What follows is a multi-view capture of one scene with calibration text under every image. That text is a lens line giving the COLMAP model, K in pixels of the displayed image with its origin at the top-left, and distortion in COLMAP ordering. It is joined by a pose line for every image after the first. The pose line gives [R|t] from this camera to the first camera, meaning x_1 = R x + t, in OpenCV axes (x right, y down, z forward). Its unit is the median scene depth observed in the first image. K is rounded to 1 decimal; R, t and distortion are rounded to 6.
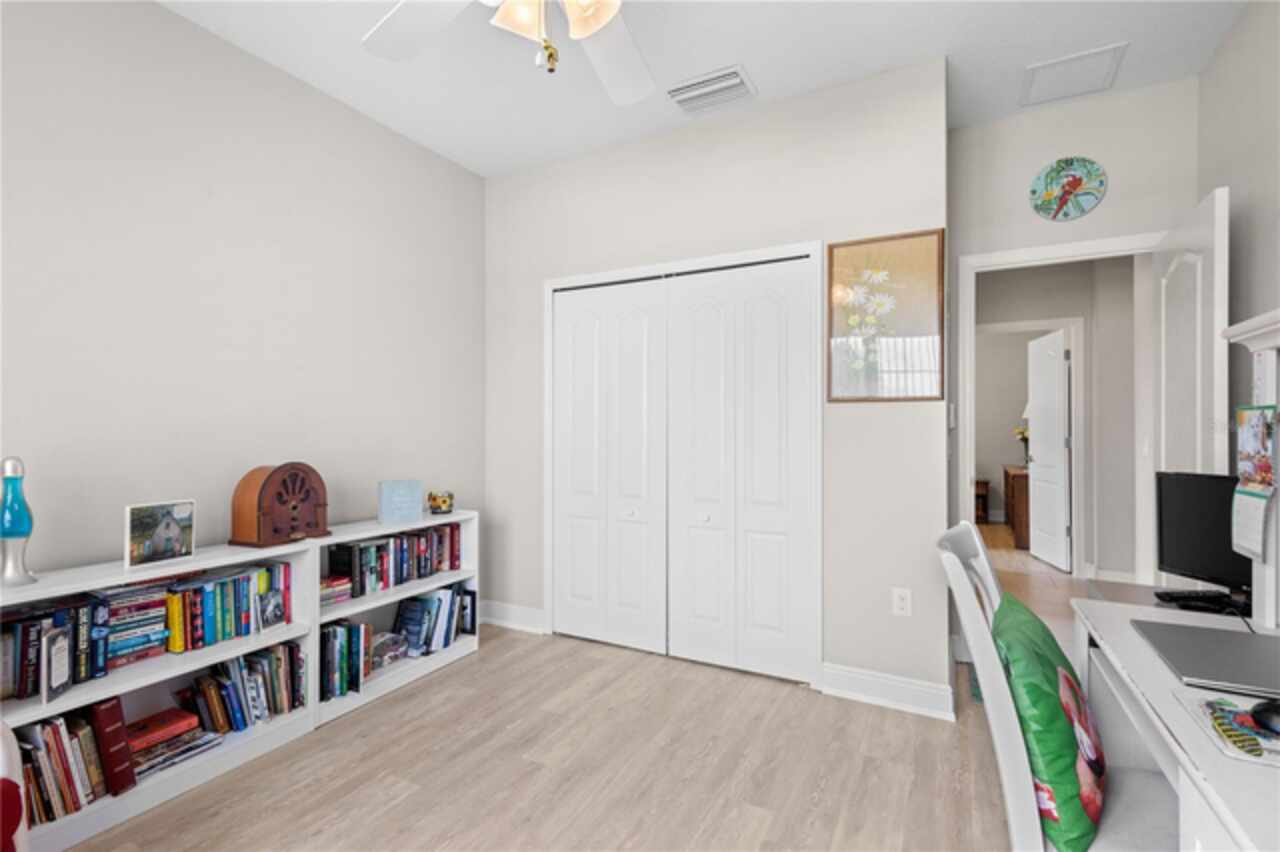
lens RADIAL K [[591.2, 0, 636.6], [0, 591.2, 427.9], [0, 0, 1]] dist [0.007781, -0.000224]
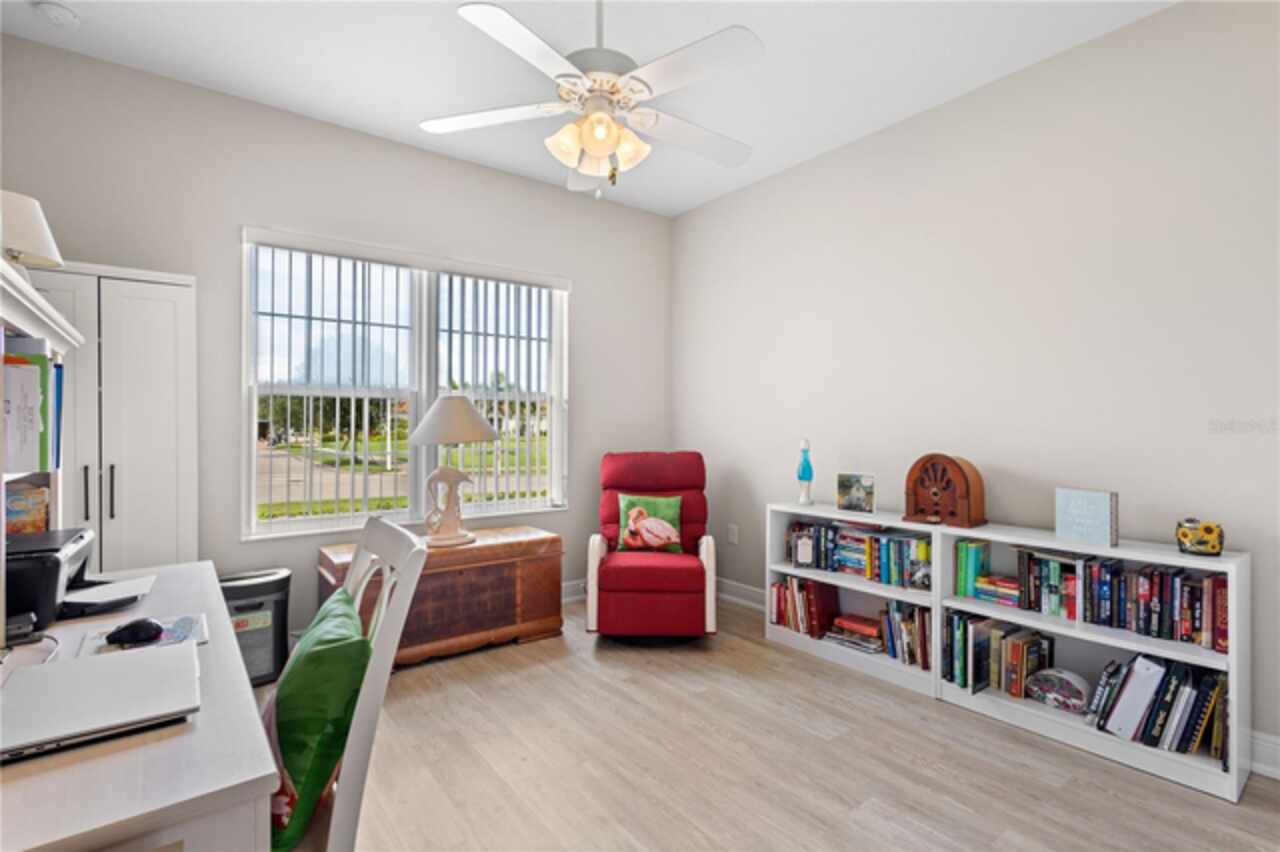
lens RADIAL K [[591.2, 0, 637.8], [0, 591.2, 428.2], [0, 0, 1]] dist [0.007781, -0.000224]
pose [[-0.412880, -0.001335, -0.910784, 0.694990], [0.000179, 0.999999, -0.001546, 0.012249], [0.910785, -0.000801, -0.412879, 0.974527]]
